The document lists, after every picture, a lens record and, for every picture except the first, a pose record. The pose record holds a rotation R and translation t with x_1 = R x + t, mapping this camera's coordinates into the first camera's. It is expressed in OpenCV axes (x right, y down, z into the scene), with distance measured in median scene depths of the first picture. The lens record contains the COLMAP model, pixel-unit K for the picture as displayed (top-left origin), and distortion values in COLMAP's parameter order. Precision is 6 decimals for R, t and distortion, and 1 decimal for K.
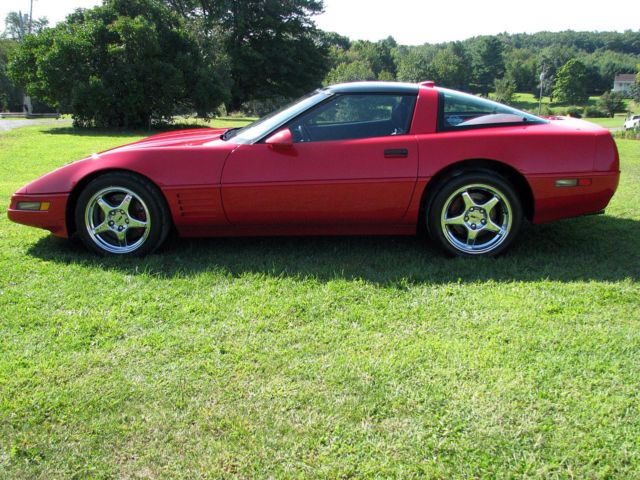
lens RADIAL K [[695.4, 0, 335.3], [0, 695.4, 237.3], [0, 0, 1]] dist [-0.207997, 0.307753]
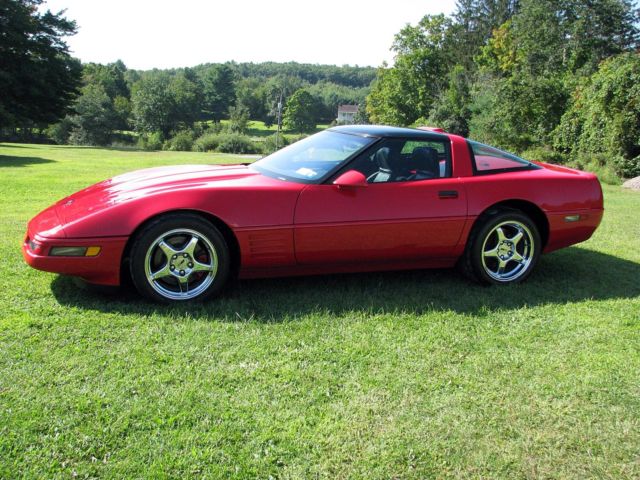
lens RADIAL K [[695.4, 0, 335.3], [0, 695.4, 237.3], [0, 0, 1]] dist [-0.207997, 0.307753]
pose [[0.924819, -0.024782, 0.379599, -0.481893], [0.038989, 0.998796, -0.029784, -0.025816], [-0.378404, 0.042345, 0.924672, 0.043864]]
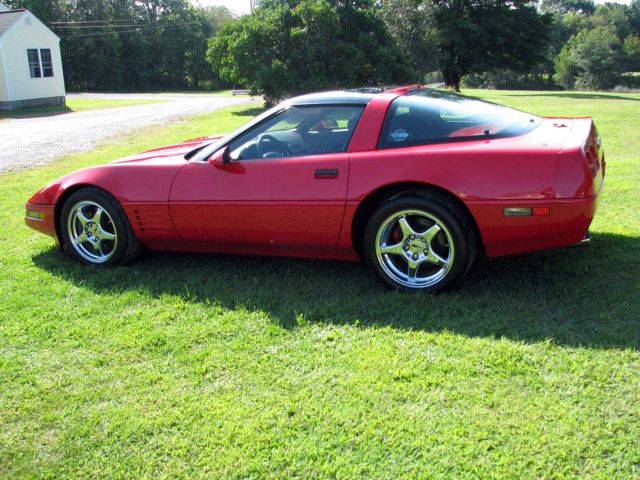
lens RADIAL K [[695.4, 0, 335.3], [0, 695.4, 237.3], [0, 0, 1]] dist [-0.207997, 0.307753]
pose [[0.940028, 0.043073, -0.338368, 0.394580], [-0.028570, 0.998452, 0.047729, -0.077936], [0.339900, -0.035200, 0.939803, 0.134012]]
